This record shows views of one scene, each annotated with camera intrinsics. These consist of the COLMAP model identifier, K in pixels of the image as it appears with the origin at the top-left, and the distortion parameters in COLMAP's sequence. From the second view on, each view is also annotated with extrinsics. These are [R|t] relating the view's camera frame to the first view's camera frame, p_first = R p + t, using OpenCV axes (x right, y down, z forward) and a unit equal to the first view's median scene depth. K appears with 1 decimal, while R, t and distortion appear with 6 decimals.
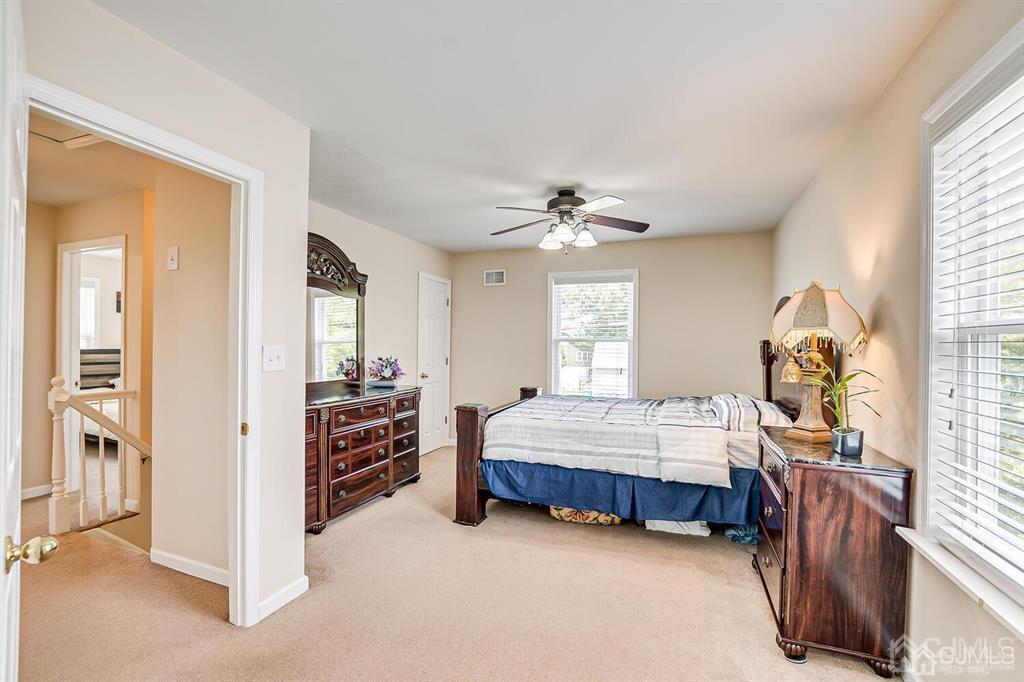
lens RADIAL K [[451.6, 0, 510.0], [0, 451.6, 347.3], [0, 0, 1]] dist [-0.019228, 0.001242]
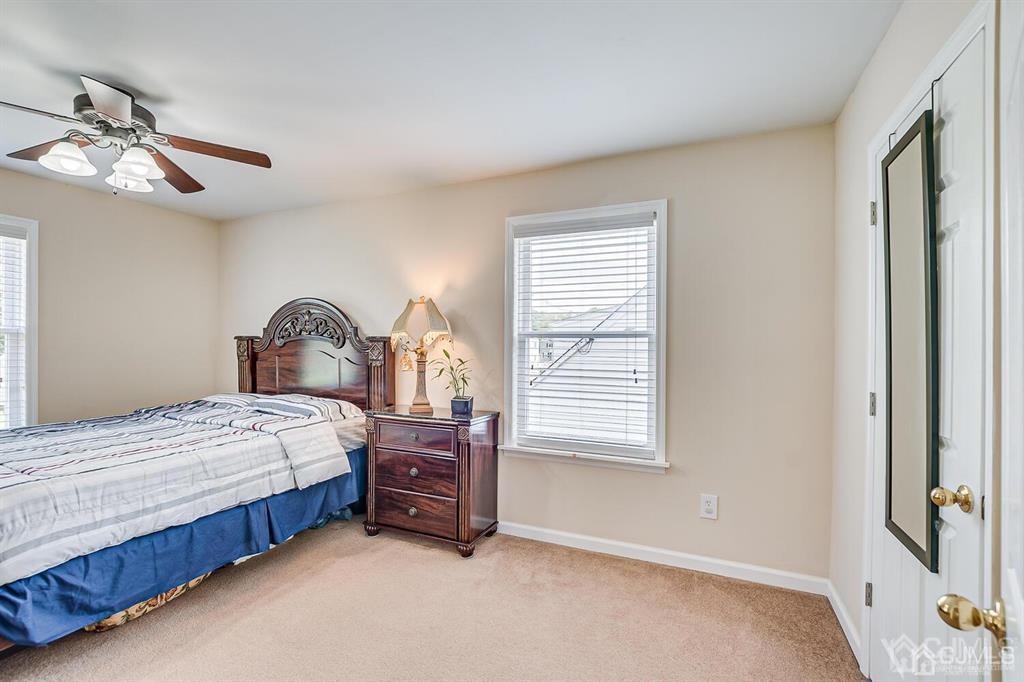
lens RADIAL K [[451.6, 0, 510.0], [0, 451.6, 347.3], [0, 0, 1]] dist [-0.019228, 0.001242]
pose [[0.043779, -0.009579, 0.998995, -0.523299], [-0.001827, 0.999952, 0.009668, -0.003669], [-0.999040, -0.002248, 0.043759, 0.495296]]
